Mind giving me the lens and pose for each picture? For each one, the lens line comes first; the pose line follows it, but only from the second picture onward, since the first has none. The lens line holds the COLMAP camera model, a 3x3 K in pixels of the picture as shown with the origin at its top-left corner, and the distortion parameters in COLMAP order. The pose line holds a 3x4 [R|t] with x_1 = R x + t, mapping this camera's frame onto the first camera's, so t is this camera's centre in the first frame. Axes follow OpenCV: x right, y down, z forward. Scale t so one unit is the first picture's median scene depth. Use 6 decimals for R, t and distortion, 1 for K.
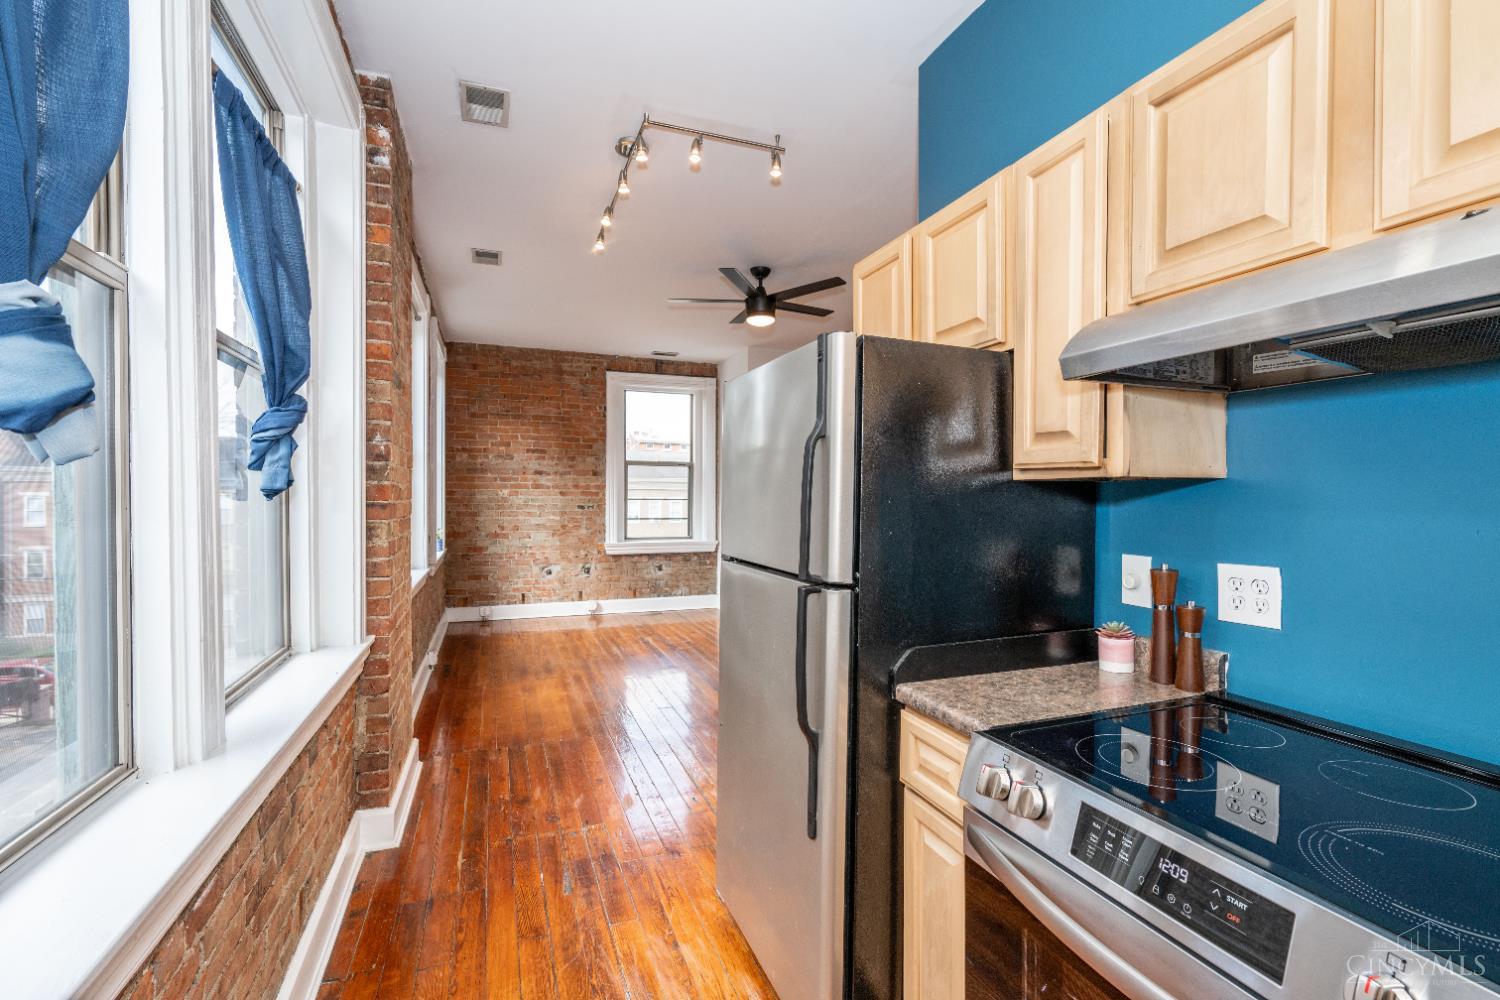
lens RADIAL K [[658.0, 0, 751.3], [0, 658.0, 502.0], [0, 0, 1]] dist [-0.002468, 0.000304]
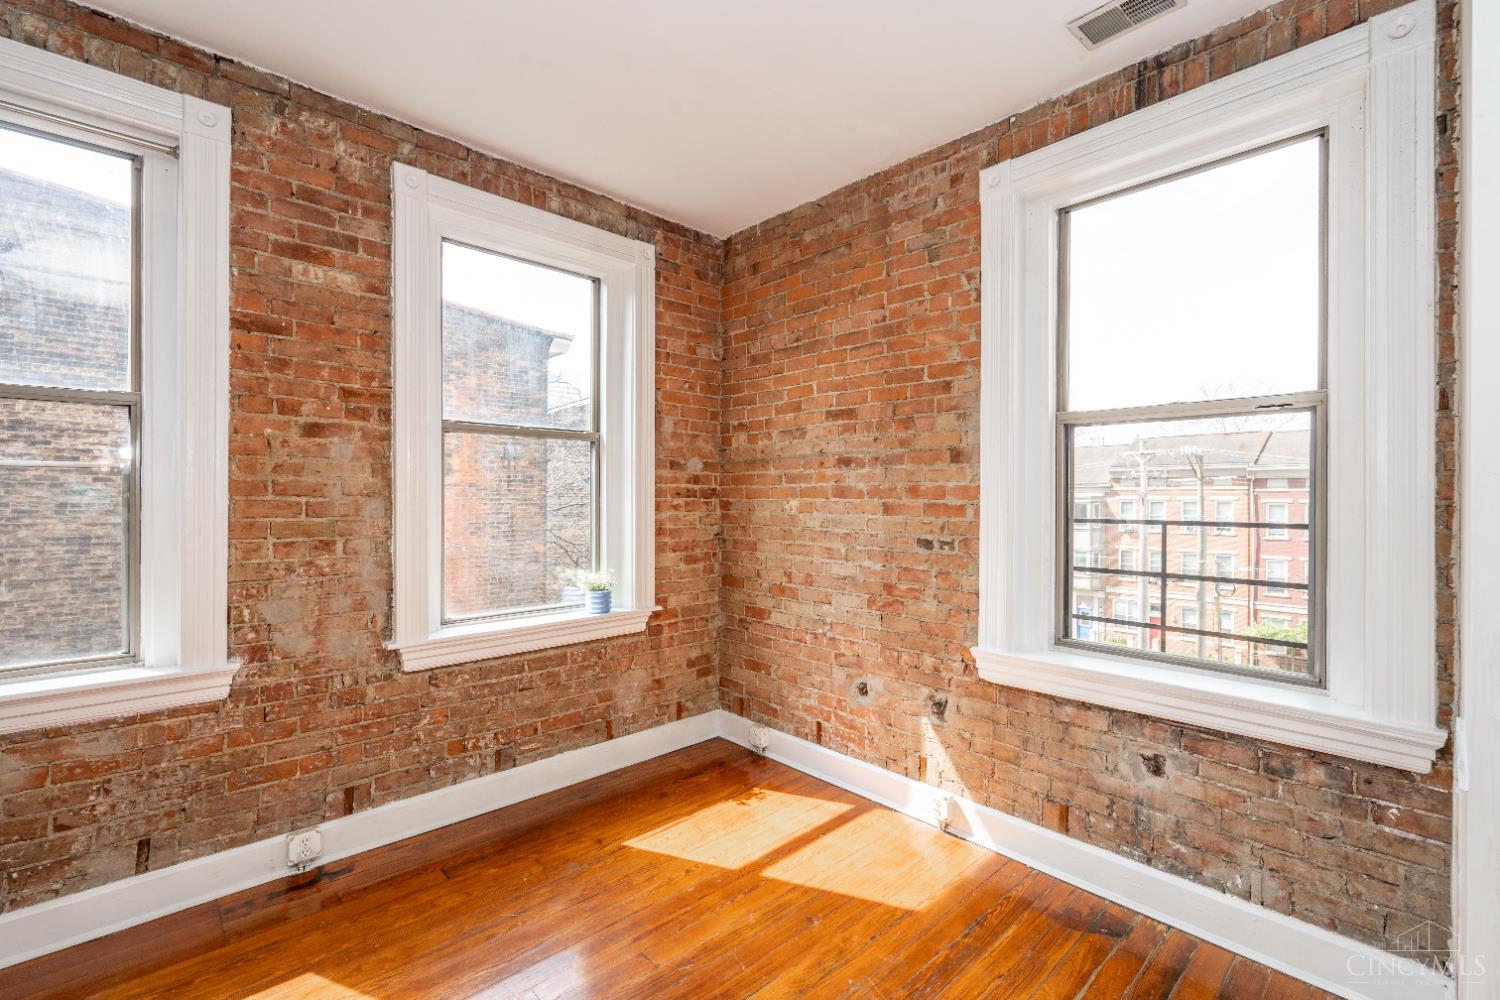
lens RADIAL K [[658.0, 0, 754.3], [0, 658.0, 497.9], [0, 0, 1]] dist [-0.002468, 0.000304]
pose [[0.381036, -0.002087, -0.924558, 0.318006], [-0.012497, 0.999894, -0.007408, -0.073571], [0.924476, 0.014377, 0.380970, 3.606761]]
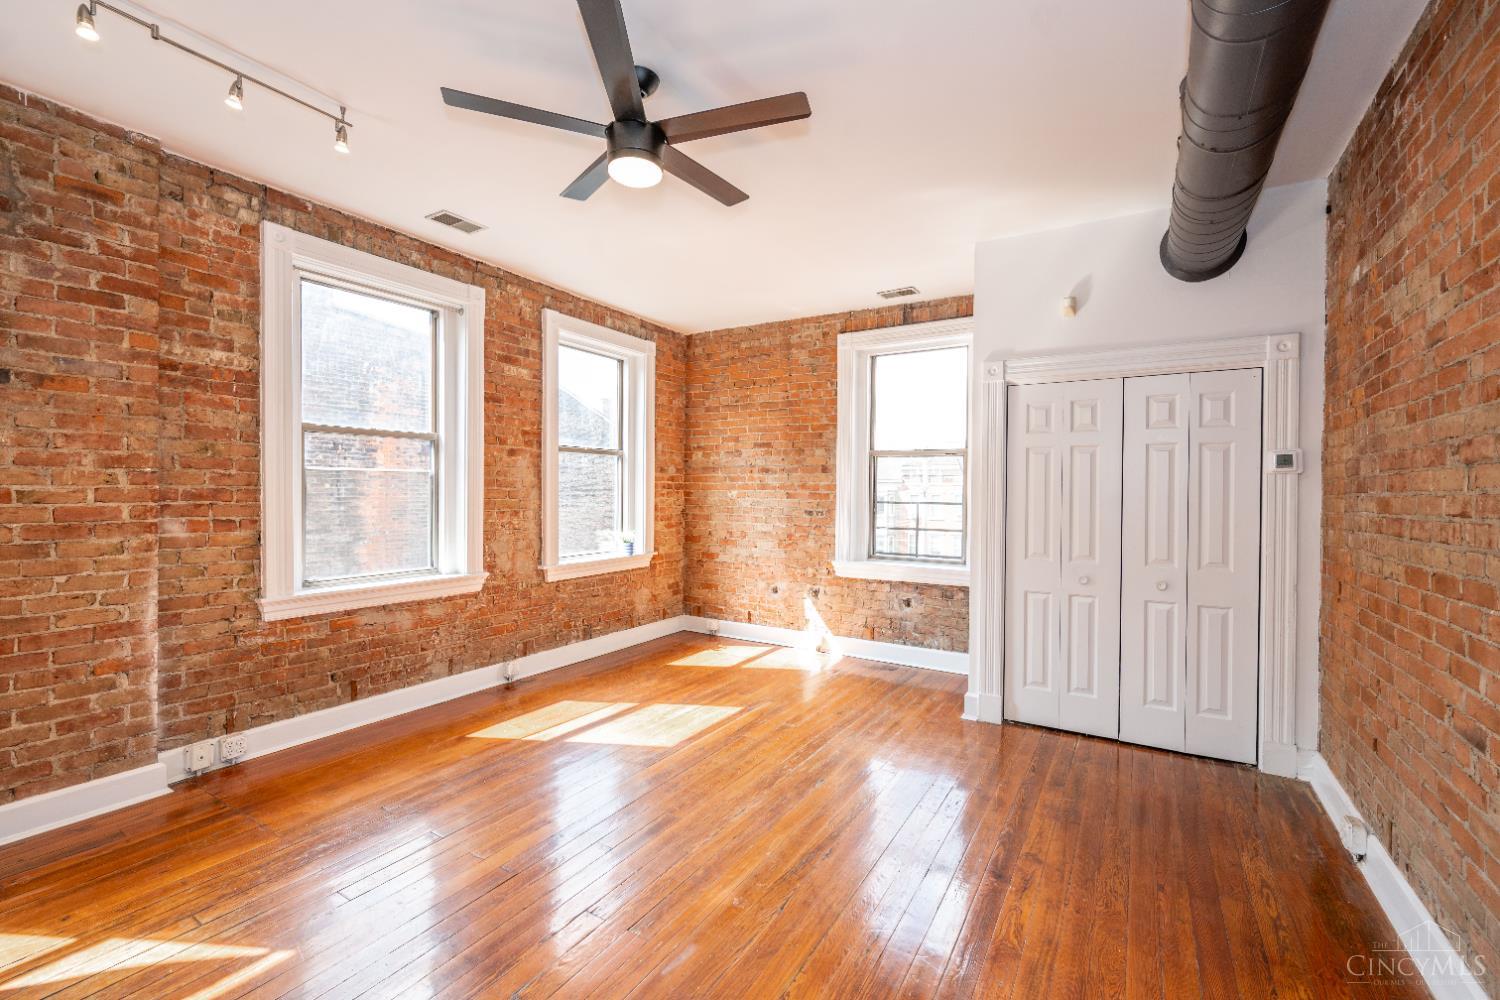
lens RADIAL K [[636.3, 0, 755.6], [0, 636.3, 498.6], [0, 0, 1]] dist [-0.001755, -0.000049]
pose [[0.612526, 0.011637, -0.790364, 1.462801], [-0.015114, 0.999881, 0.003008, -0.050164], [0.790306, 0.010103, 0.612630, 2.297070]]
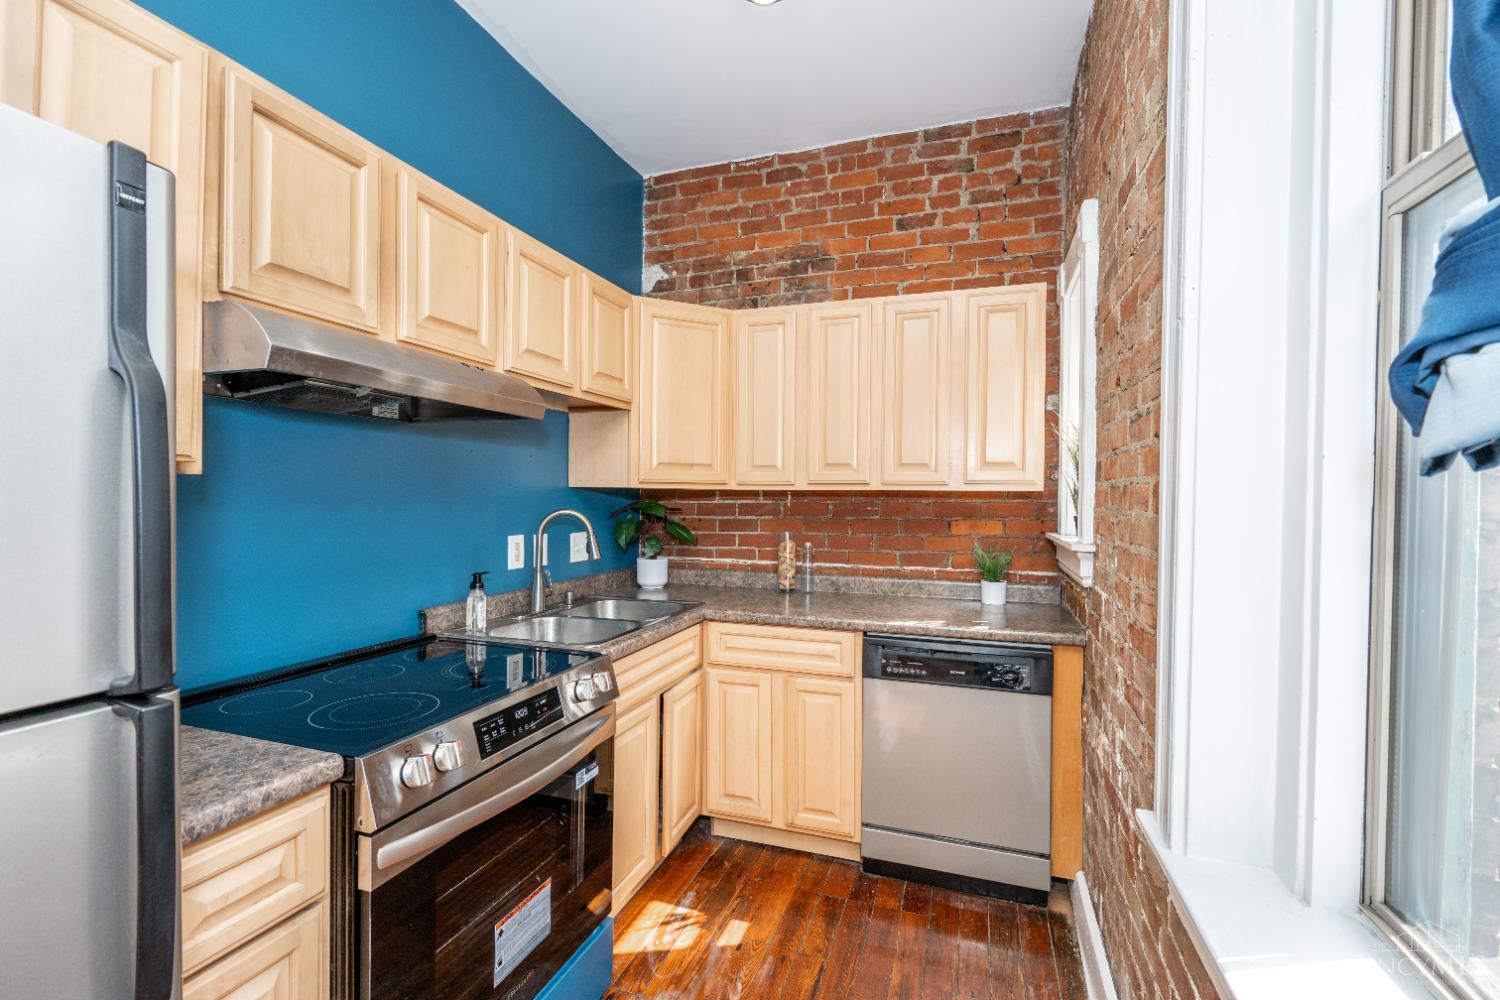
lens RADIAL K [[658.0, 0, 750.3], [0, 658.0, 501.0], [0, 0, 1]] dist [-0.002468, 0.000304]
pose [[-0.766852, -0.016335, 0.641617, -0.477774], [-0.007143, 0.999831, 0.016917, -0.018808], [-0.641785, 0.008390, -0.766839, 0.990652]]
